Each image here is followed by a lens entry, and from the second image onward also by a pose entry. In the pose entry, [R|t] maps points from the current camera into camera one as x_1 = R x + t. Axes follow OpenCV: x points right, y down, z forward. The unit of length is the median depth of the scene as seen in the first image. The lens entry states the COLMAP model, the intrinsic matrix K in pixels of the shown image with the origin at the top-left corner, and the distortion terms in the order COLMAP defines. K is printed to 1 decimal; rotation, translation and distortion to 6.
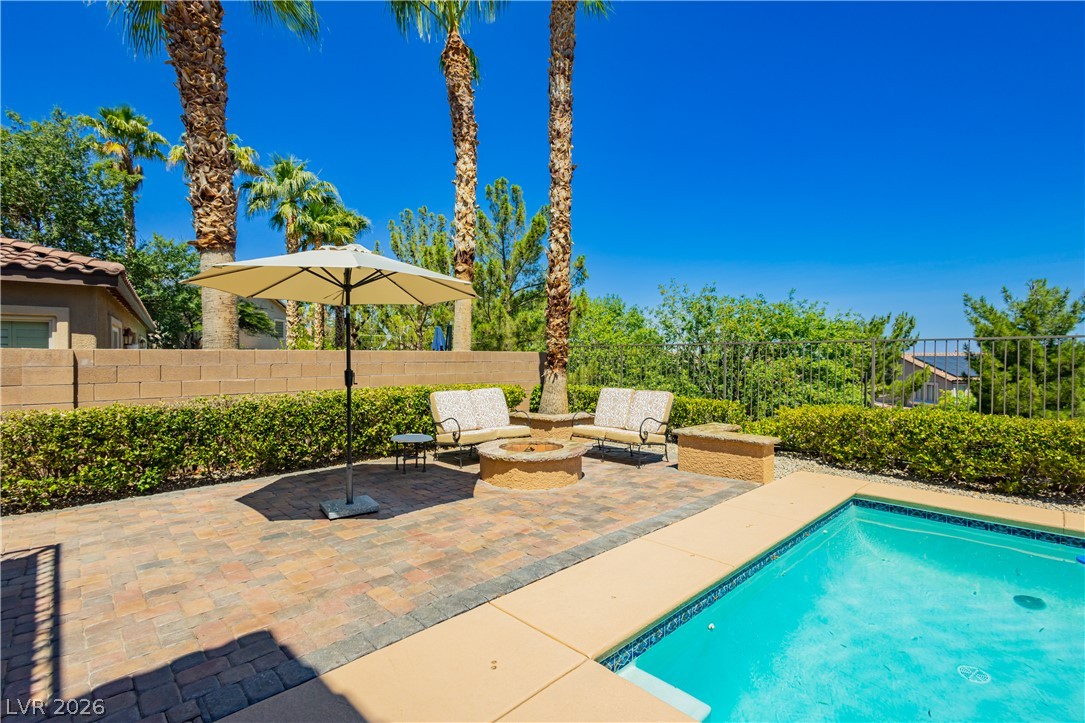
lens RADIAL K [[502.7, 0, 543.0], [0, 502.7, 359.1], [0, 0, 1]] dist [0.014663, -0.008485]
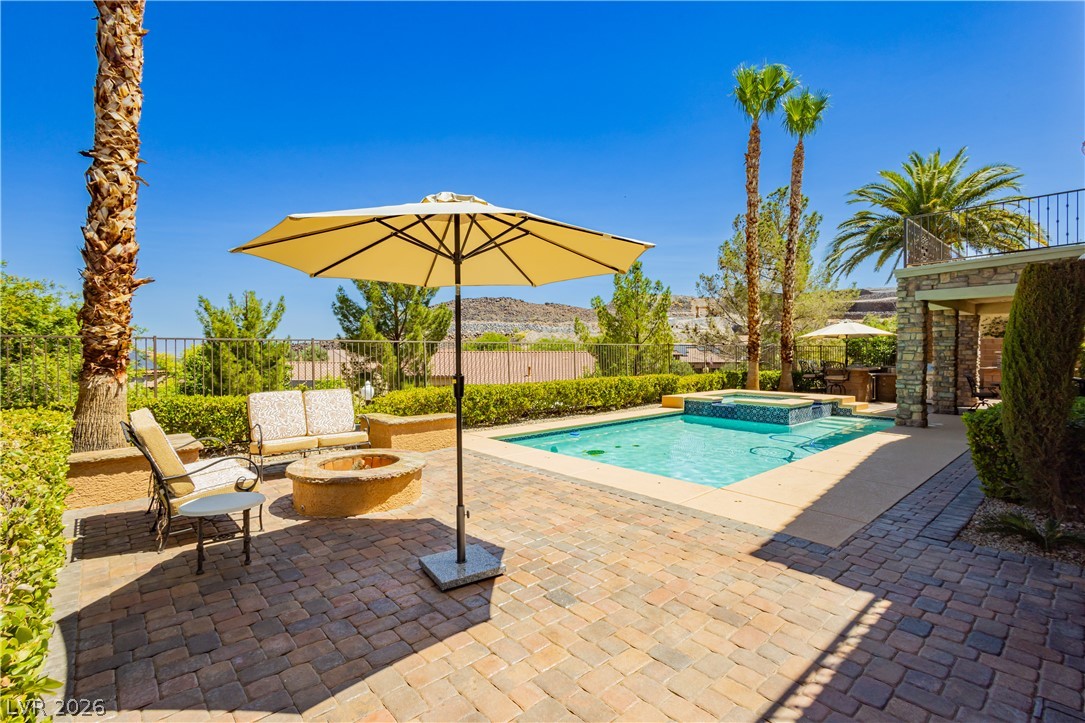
lens RADIAL K [[502.7, 0, 543.0], [0, 502.7, 359.1], [0, 0, 1]] dist [0.014663, -0.008485]
pose [[0.031479, -0.015905, 0.999378, -0.583362], [0.003327, 0.999870, 0.015808, -0.006890], [-0.999499, 0.002827, 0.031528, 0.458432]]
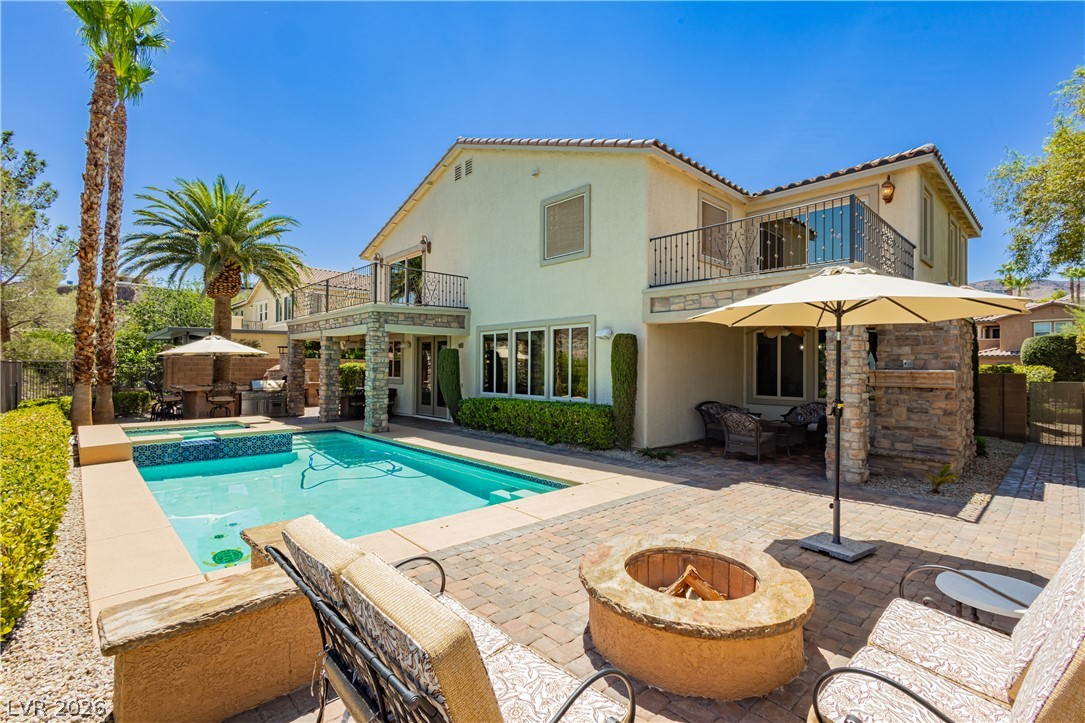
lens RADIAL K [[496.3, 0, 546.1], [0, 496.3, 359.6], [0, 0, 1]] dist [0.001475, -0.000132]
pose [[-0.999971, -0.005563, 0.005272, 0.049131], [-0.005634, 0.999891, -0.013621, -0.019336], [-0.005195, -0.013651, -0.999893, 1.000703]]
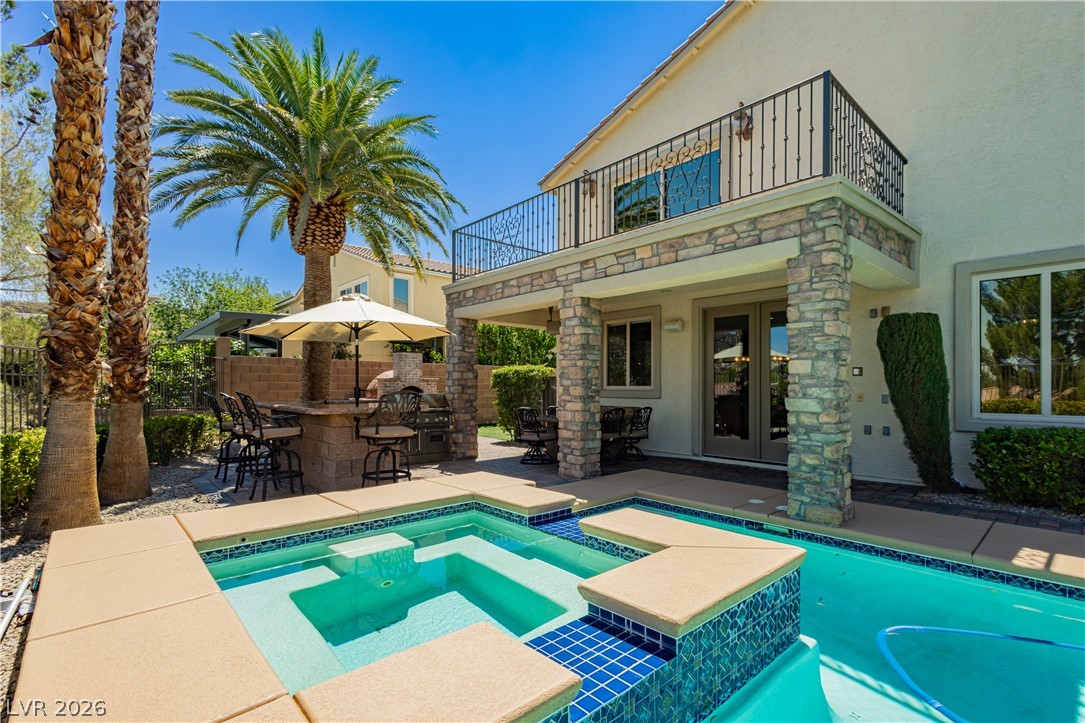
lens RADIAL K [[500.4, 0, 542.2], [0, 500.4, 382.3], [0, 0, 1]] dist [0.000540, -0.000391]
pose [[-0.999625, 0.001746, 0.027320, 0.753667], [0.001615, 0.999987, -0.004835, 0.019052], [-0.027328, -0.004789, -0.999615, 0.228326]]
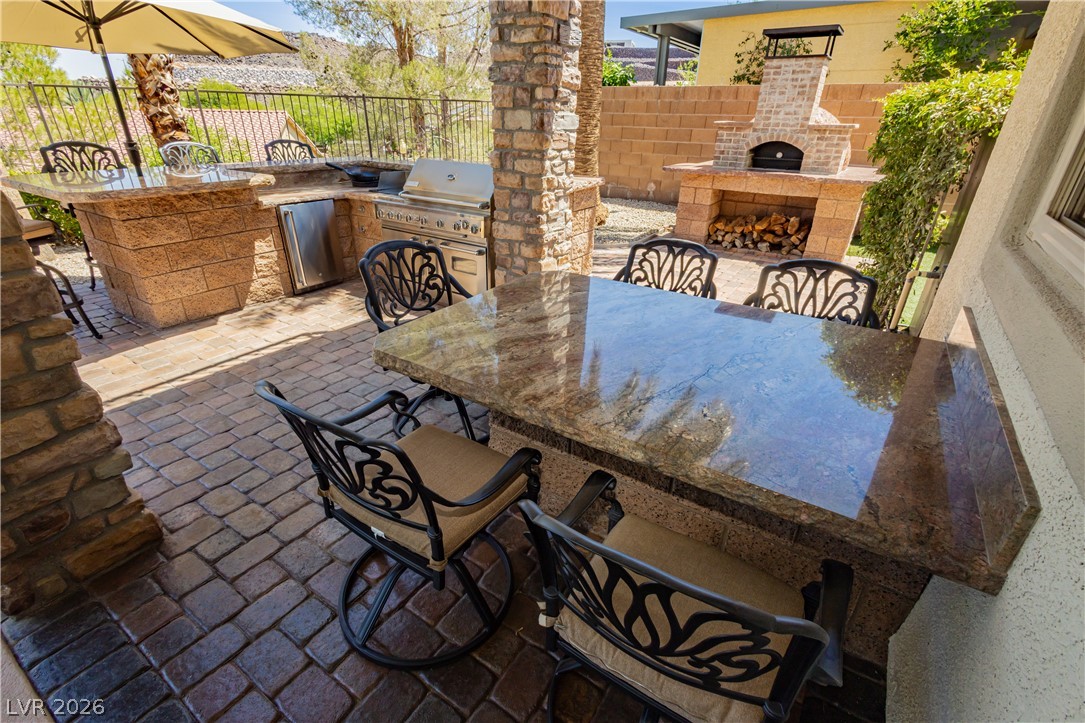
lens RADIAL K [[502.7, 0, 543.0], [0, 502.7, 359.1], [0, 0, 1]] dist [0.014663, -0.008485]
pose [[-0.211567, -0.425848, 0.879712, 0.534894], [-0.016647, 0.901526, 0.432404, -0.000833], [-0.977222, 0.076838, -0.197823, -0.657794]]
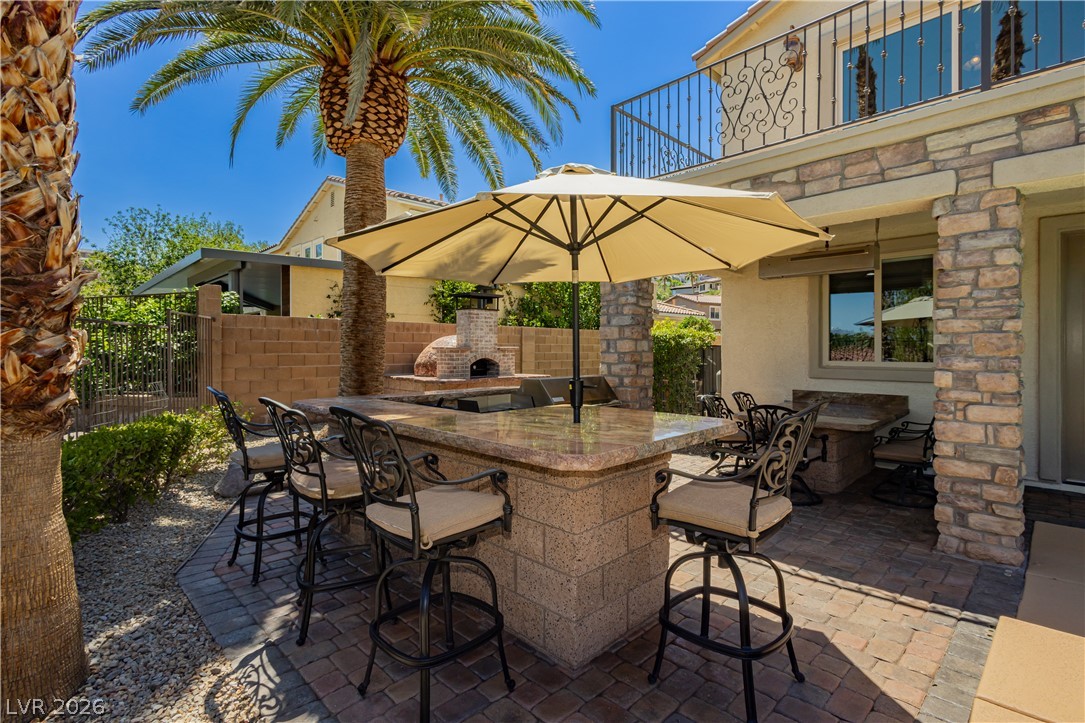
lens RADIAL K [[511.7, 0, 537.2], [0, 511.7, 345.3], [0, 0, 1]] dist [0.000510, 0.000210]
pose [[-0.999869, 0.002996, -0.015892, 1.051028], [0.003063, 0.999987, -0.004196, 0.002588], [0.015880, -0.004245, -0.999865, -0.140152]]
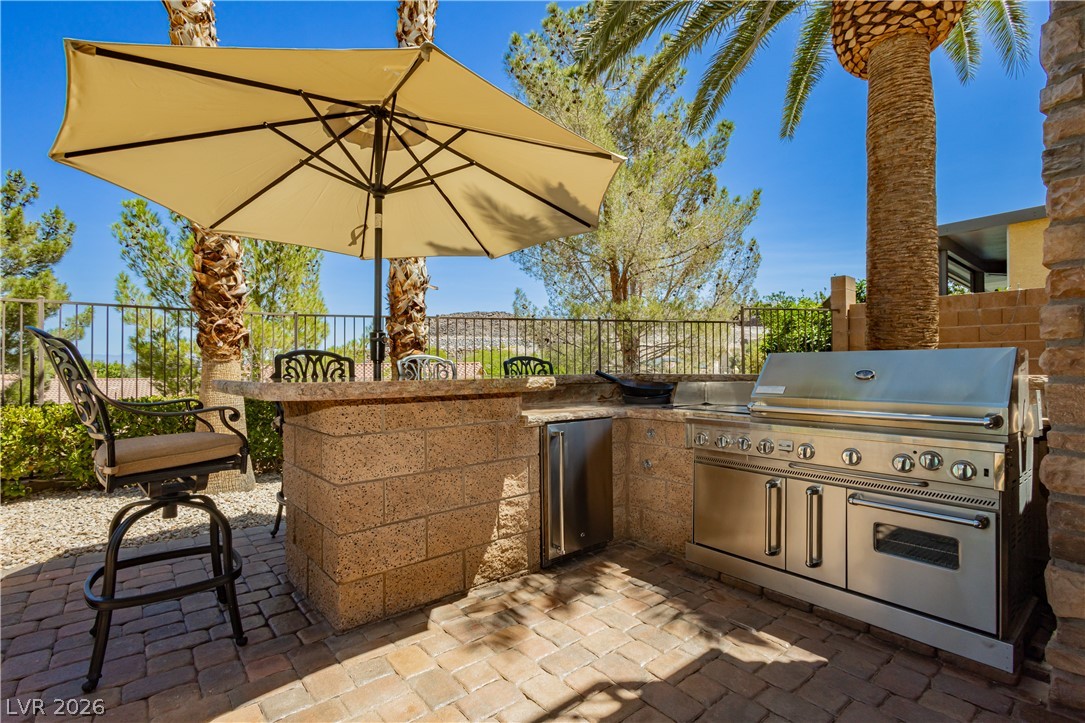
lens RADIAL K [[502.7, 0, 543.0], [0, 502.7, 359.1], [0, 0, 1]] dist [0.014663, -0.008485]
pose [[0.073236, 0.018731, 0.997139, 0.750254], [0.004788, 0.999805, -0.019133, 0.042870], [-0.997303, 0.006176, 0.073132, -0.546175]]
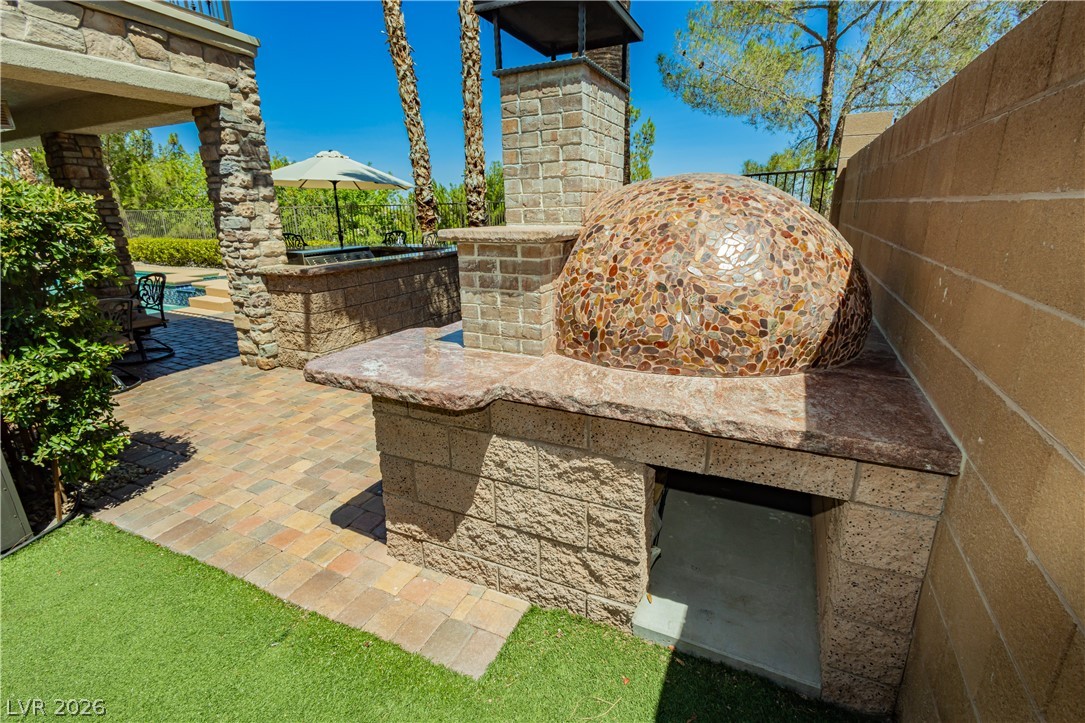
lens RADIAL K [[502.7, 0, 543.0], [0, 502.7, 359.1], [0, 0, 1]] dist [0.014663, -0.008485]
pose [[0.936584, -0.114549, 0.331192, 1.037828], [0.017603, 0.959254, 0.281996, -0.004992], [-0.350000, -0.258283, 0.900439, -1.375669]]
